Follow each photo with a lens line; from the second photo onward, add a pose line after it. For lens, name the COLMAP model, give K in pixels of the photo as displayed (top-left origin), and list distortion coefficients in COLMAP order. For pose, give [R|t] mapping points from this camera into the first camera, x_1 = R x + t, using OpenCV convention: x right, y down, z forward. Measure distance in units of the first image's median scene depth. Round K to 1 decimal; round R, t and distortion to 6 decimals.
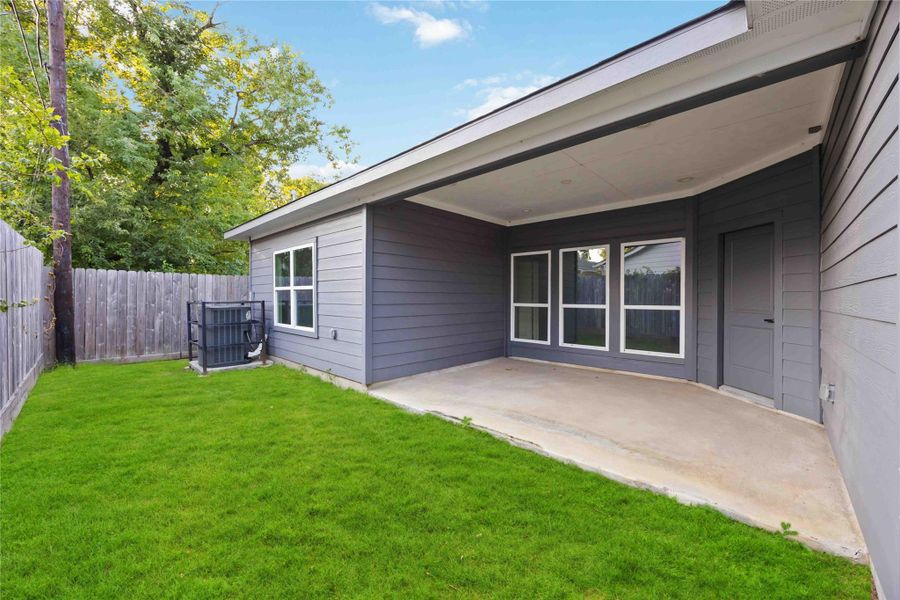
lens RADIAL K [[342.1, 0, 457.8], [0, 342.1, 293.6], [0, 0, 1]] dist [-0.001873, 0.000116]
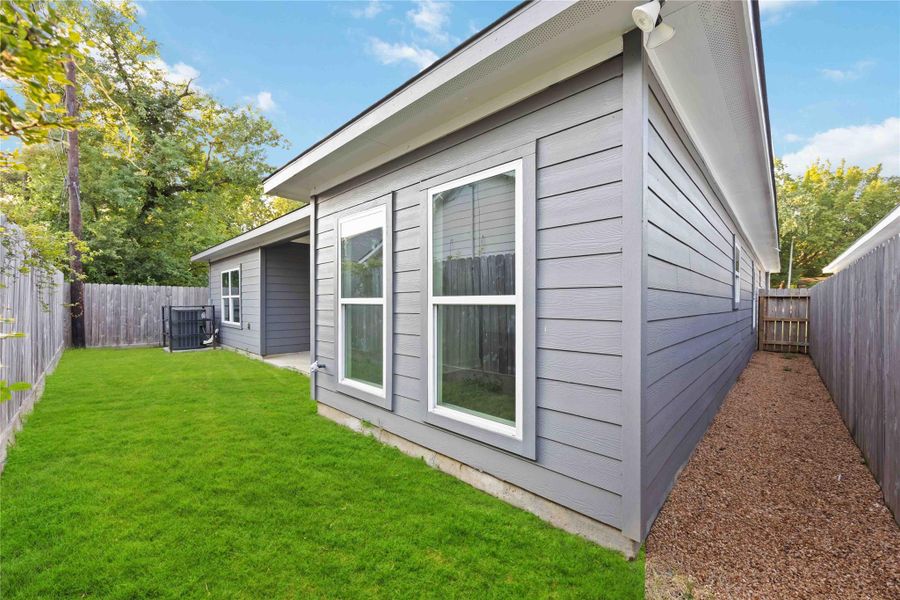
lens RADIAL K [[342.1, 0, 457.5], [0, 342.1, 300.0], [0, 0, 1]] dist [-0.001873, 0.000116]
pose [[0.999984, -0.001824, -0.005317, 0.440802], [0.001822, 0.999998, -0.000419, 0.000765], [0.005318, 0.000410, 0.999986, -0.414529]]
